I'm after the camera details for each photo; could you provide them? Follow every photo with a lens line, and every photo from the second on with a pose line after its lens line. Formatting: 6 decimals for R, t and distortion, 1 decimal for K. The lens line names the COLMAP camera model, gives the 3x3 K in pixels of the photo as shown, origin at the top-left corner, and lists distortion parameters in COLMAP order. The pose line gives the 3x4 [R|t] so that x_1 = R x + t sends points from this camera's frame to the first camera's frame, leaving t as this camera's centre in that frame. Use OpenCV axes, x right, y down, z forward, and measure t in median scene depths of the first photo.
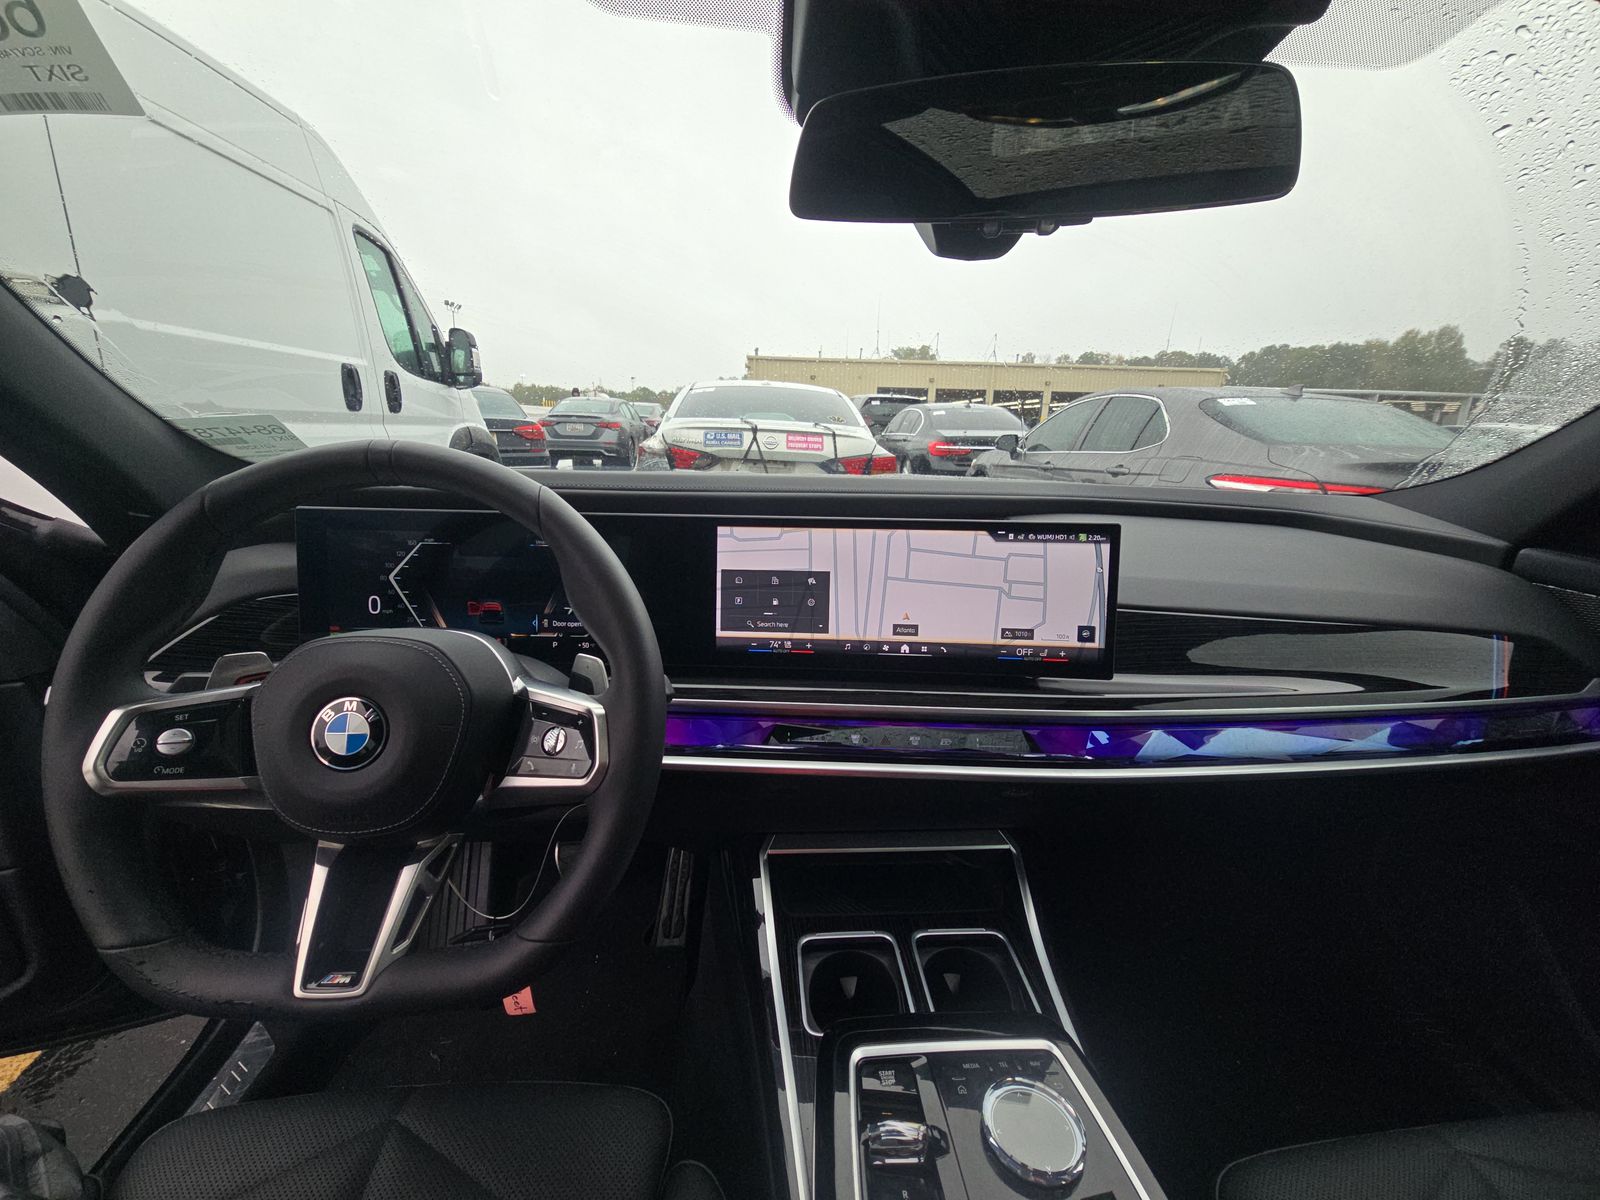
lens RADIAL K [[640.1, 0, 808.8], [0, 640.1, 620.0], [0, 0, 1]] dist [-0.007302, -0.000657]
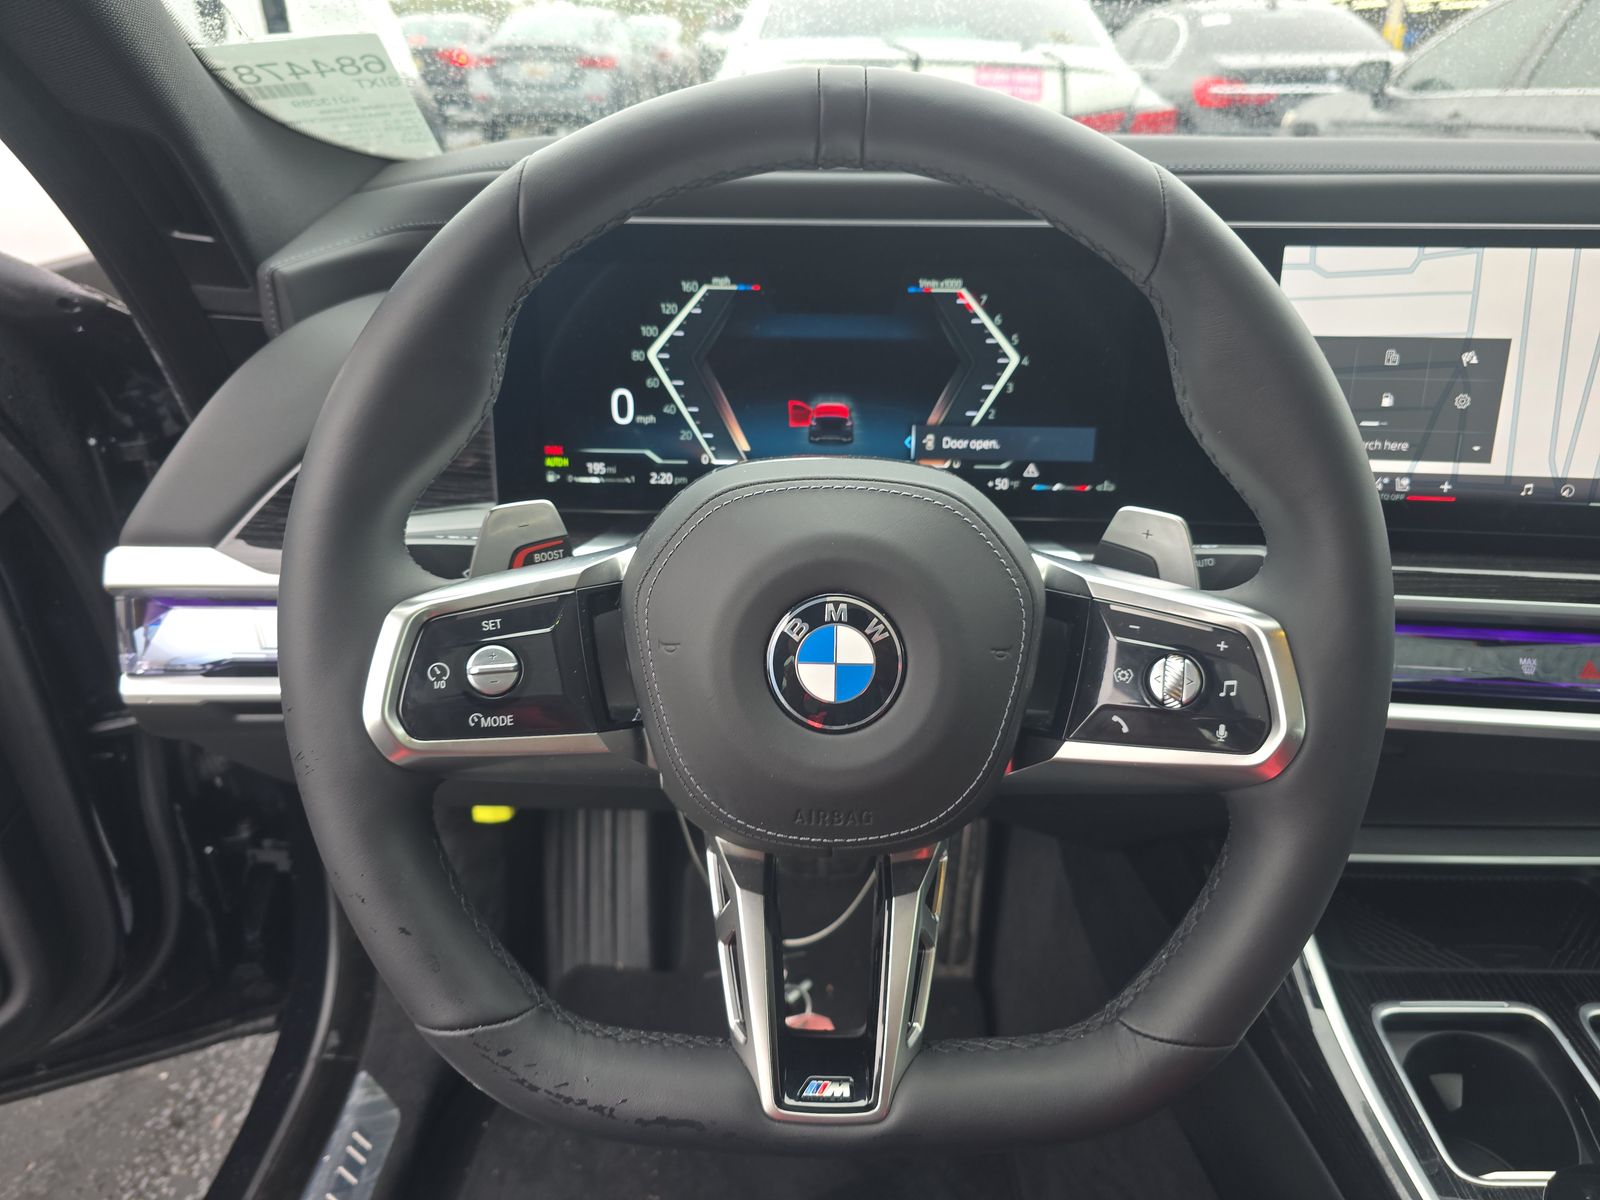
lens RADIAL K [[1074.4, 0, 800.7], [0, 1074.4, 615.3], [0, 0, 1]] dist [0.015592, -0.019466]
pose [[0.995990, 0.017452, -0.087749, -0.441429], [-0.001251, 0.983412, 0.181379, -0.015140], [0.089459, -0.180542, 0.979491, 0.085656]]
